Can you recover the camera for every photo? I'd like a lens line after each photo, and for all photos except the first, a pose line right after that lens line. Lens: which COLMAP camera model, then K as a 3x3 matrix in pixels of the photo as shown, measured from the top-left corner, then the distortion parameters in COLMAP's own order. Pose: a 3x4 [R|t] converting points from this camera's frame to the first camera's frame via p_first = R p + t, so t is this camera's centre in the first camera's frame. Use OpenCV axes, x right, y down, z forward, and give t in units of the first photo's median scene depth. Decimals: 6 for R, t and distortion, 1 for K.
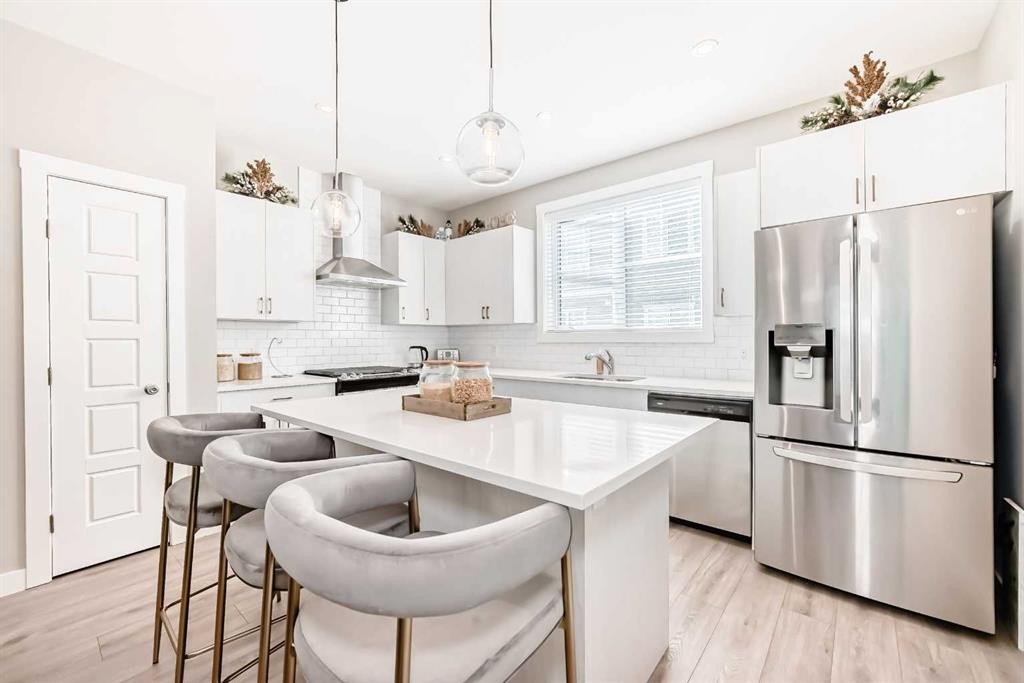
lens RADIAL K [[420.4, 0, 490.4], [0, 420.4, 339.0], [0, 0, 1]] dist [0.002174, 0.000758]
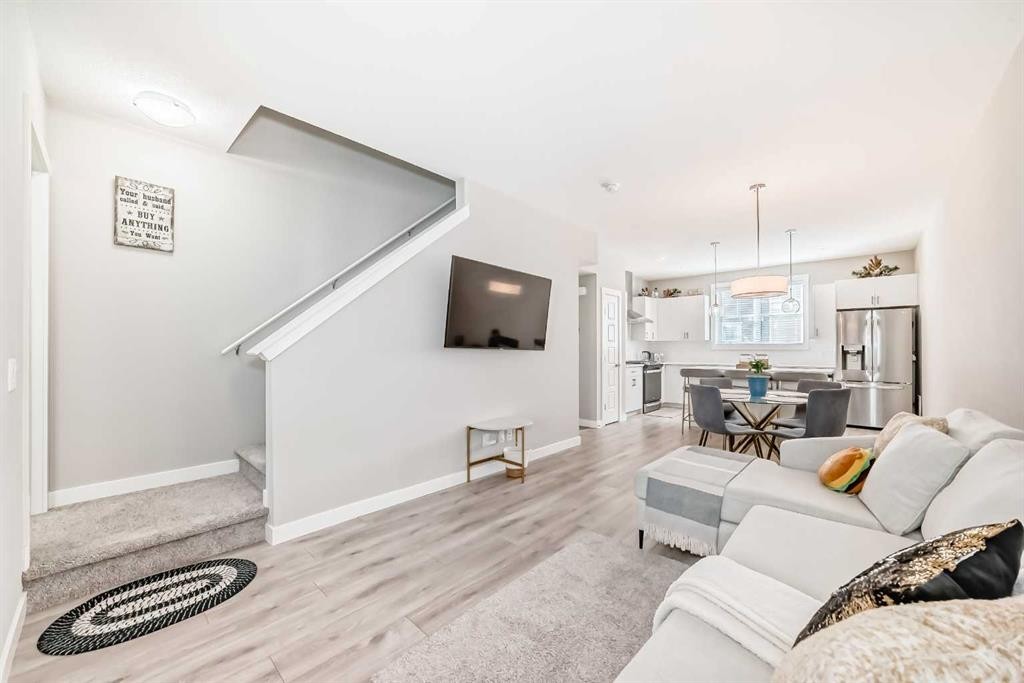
lens RADIAL K [[373.1, 0, 514.4], [0, 373.1, 349.3], [0, 0, 1]] dist [-0.005691, 0.003446]
pose [[0.999659, 0.004893, -0.025658, -1.633132], [-0.004892, 0.999988, 0.000090, 0.017959], [0.025659, 0.000036, 0.999671, -1.743124]]
